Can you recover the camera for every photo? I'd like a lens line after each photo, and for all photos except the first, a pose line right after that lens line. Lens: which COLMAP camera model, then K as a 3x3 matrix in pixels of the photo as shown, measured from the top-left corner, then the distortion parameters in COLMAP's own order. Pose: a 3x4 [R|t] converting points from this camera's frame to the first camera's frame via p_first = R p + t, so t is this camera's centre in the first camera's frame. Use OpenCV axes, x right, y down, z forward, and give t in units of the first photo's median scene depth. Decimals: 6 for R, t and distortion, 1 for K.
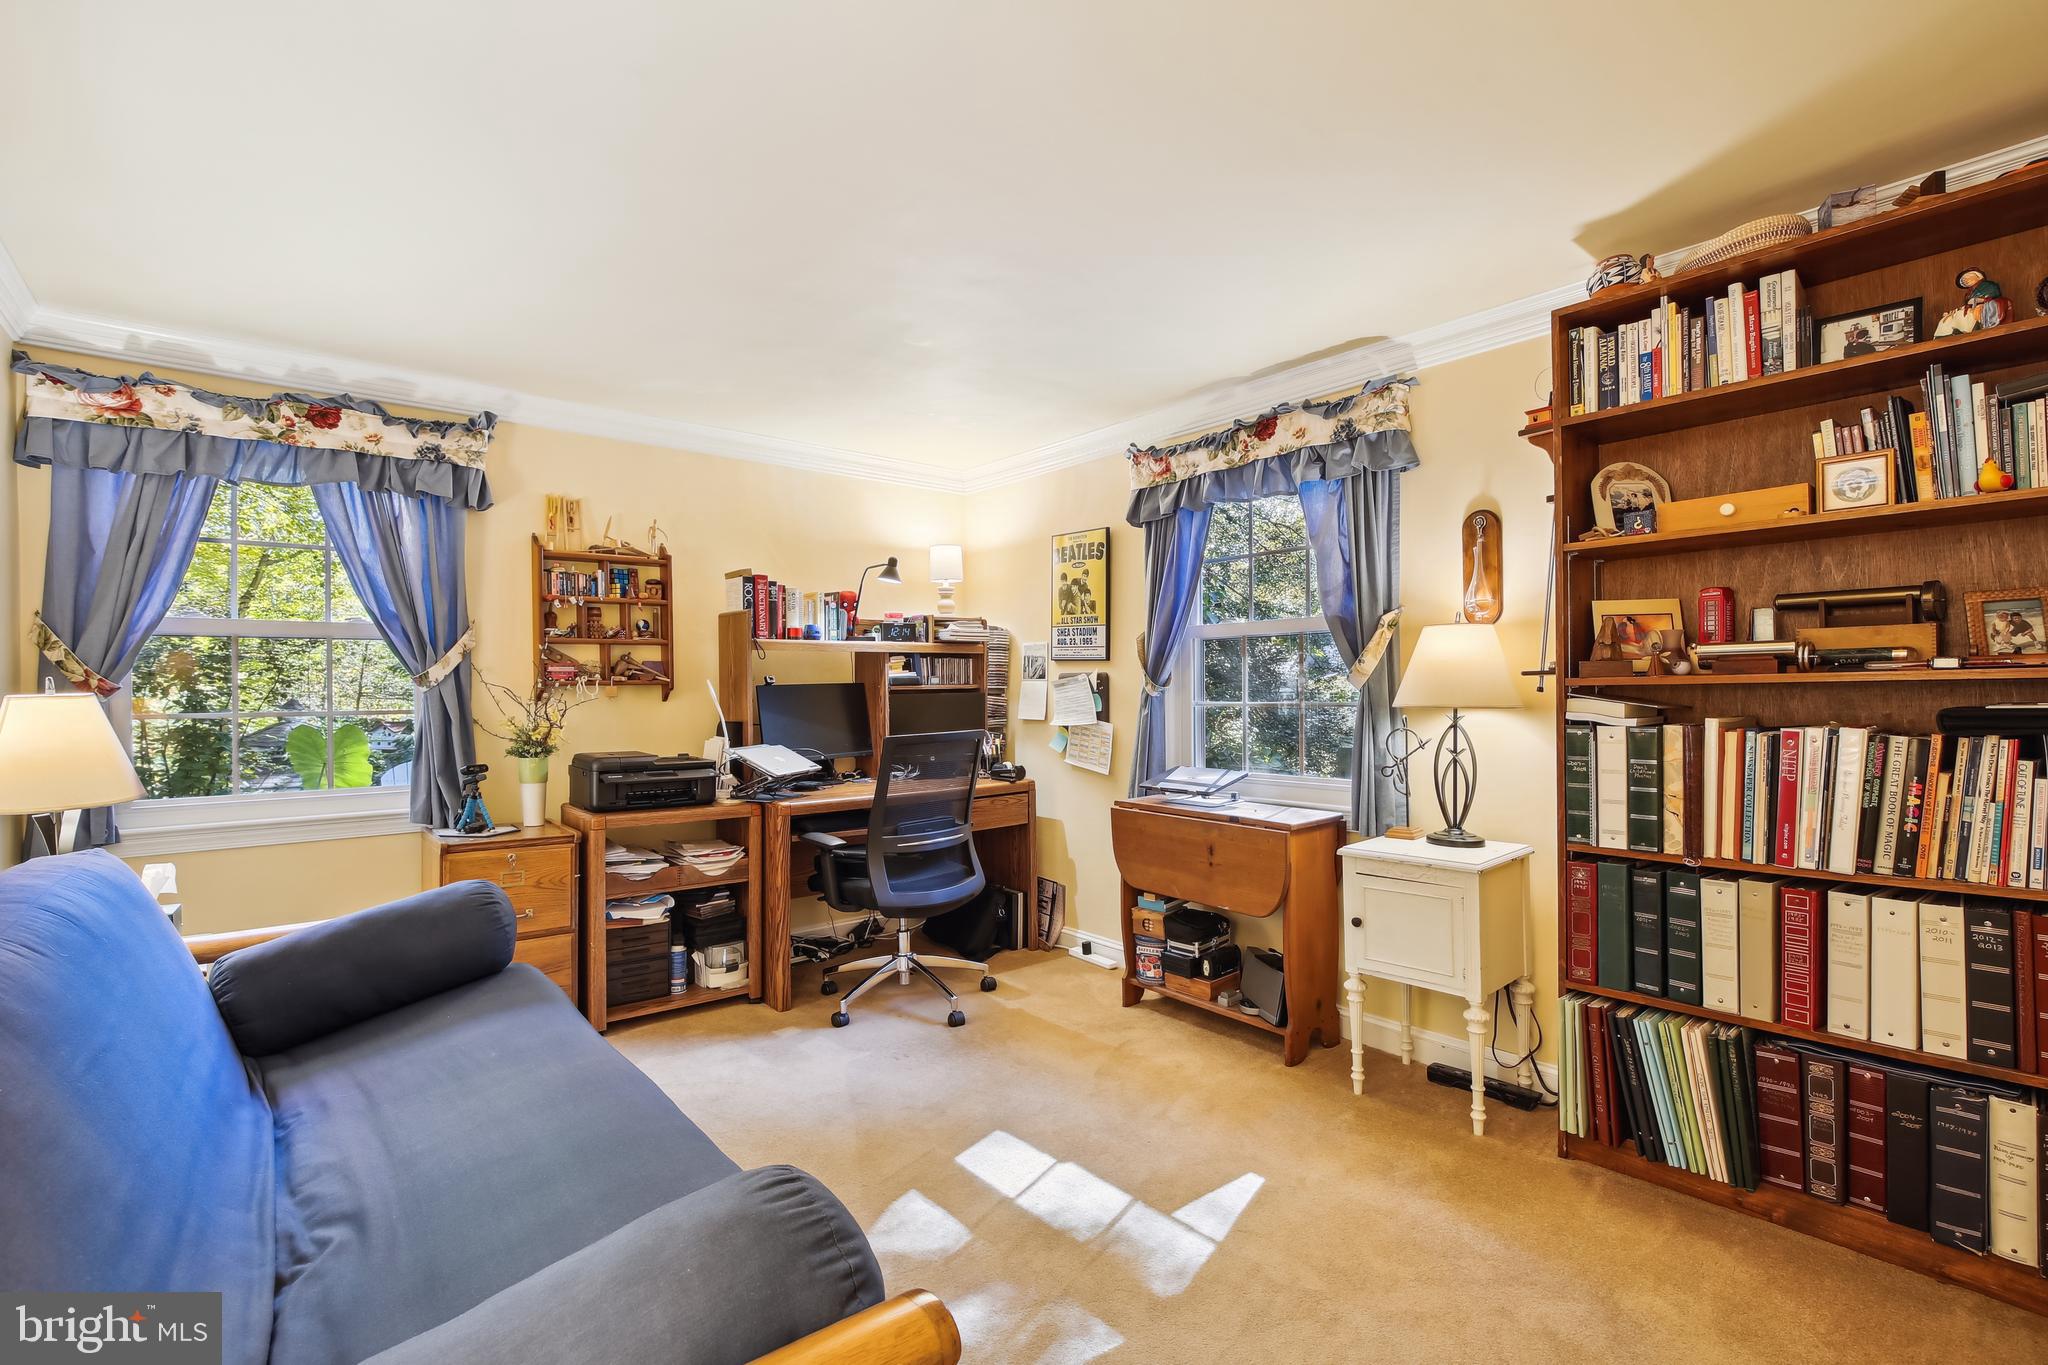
lens RADIAL K [[949.0, 0, 1020.1], [0, 949.0, 696.4], [0, 0, 1]] dist [-0.019934, 0.003036]
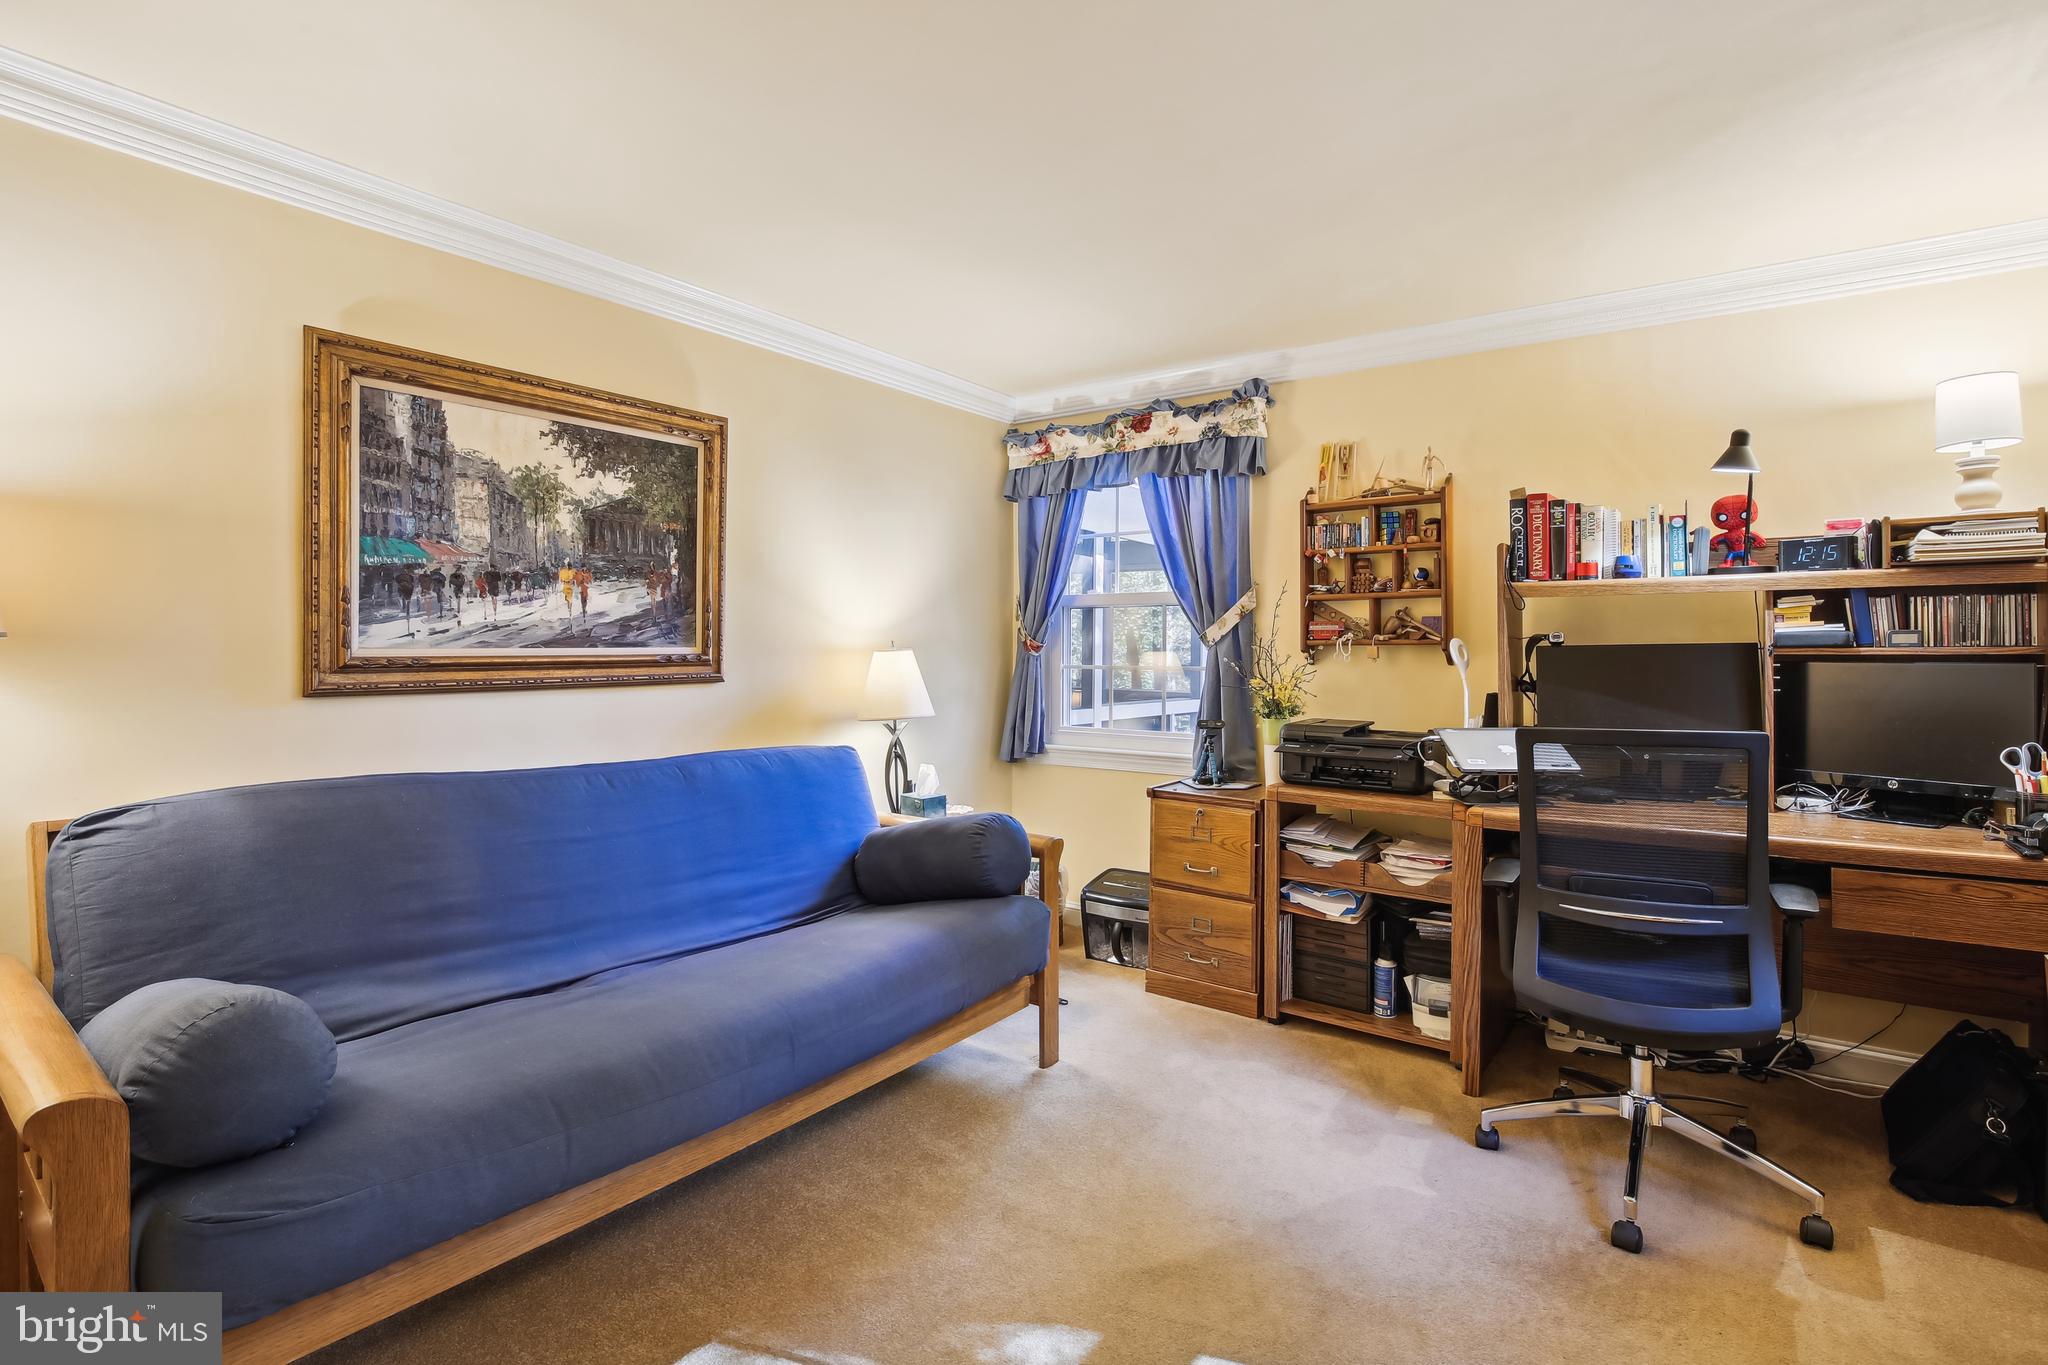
lens RADIAL K [[949.0, 0, 1002.6], [0, 949.0, 651.1], [0, 0, 1]] dist [-0.019934, 0.003036]
pose [[0.249808, 0.006836, -0.968271, 0.357825], [-0.016072, 0.999867, 0.002913, -0.003910], [0.968162, 0.014835, 0.249885, 0.469321]]
